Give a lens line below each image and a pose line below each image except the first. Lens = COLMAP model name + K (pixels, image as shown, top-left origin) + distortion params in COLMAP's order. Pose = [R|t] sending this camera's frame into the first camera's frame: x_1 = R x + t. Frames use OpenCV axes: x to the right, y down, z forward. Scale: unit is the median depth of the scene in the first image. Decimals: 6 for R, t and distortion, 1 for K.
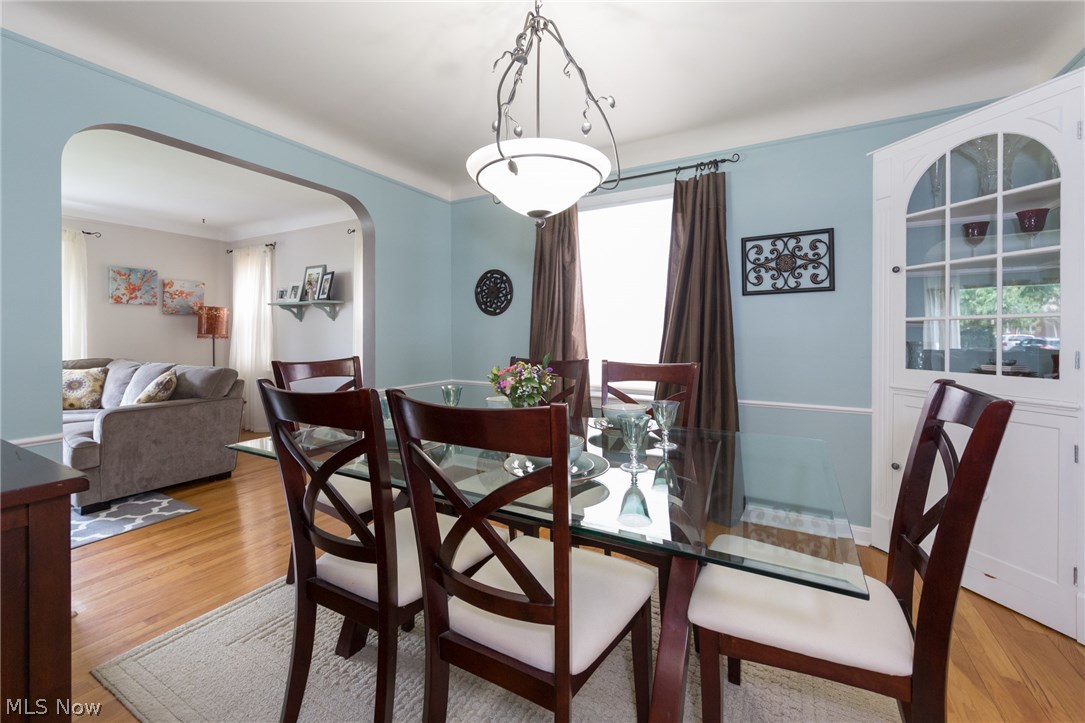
lens RADIAL K [[452.0, 0, 519.6], [0, 452.0, 336.1], [0, 0, 1]] dist [0.003075, 0.000283]
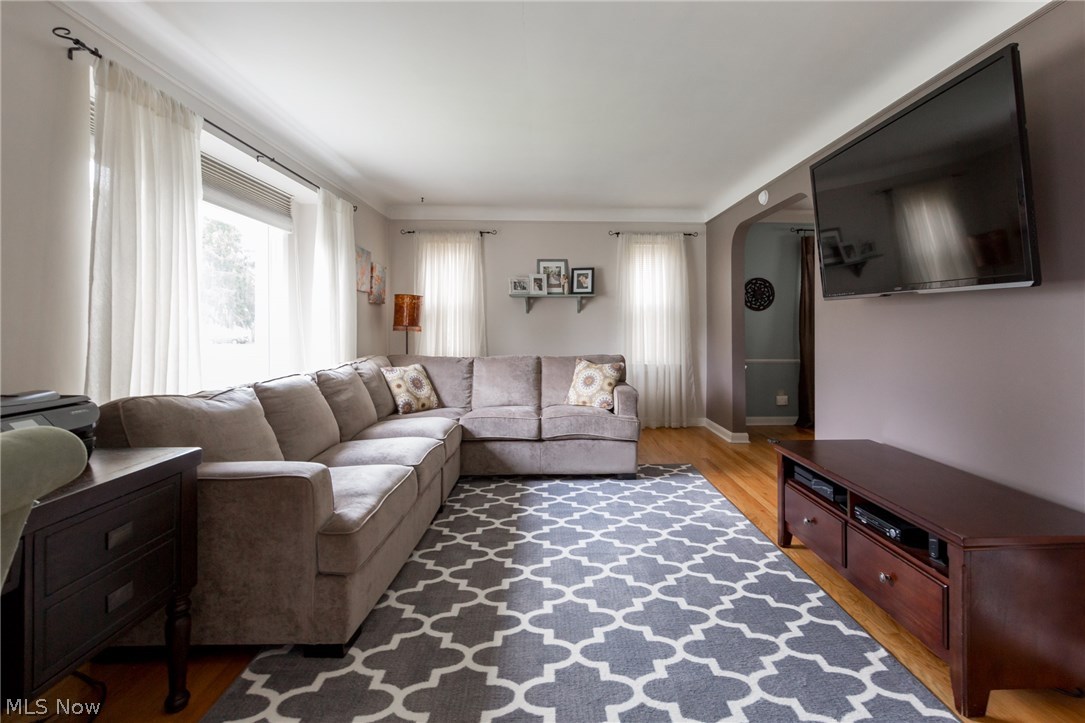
lens RADIAL K [[511.7, 0, 568.7], [0, 511.7, 326.8], [0, 0, 1]] dist [0.000687, 0.000171]
pose [[0.834866, -0.008326, 0.550390, -1.893589], [0.009242, 0.999957, 0.001106, -0.003214], [-0.550375, 0.004163, 0.834907, -0.006561]]
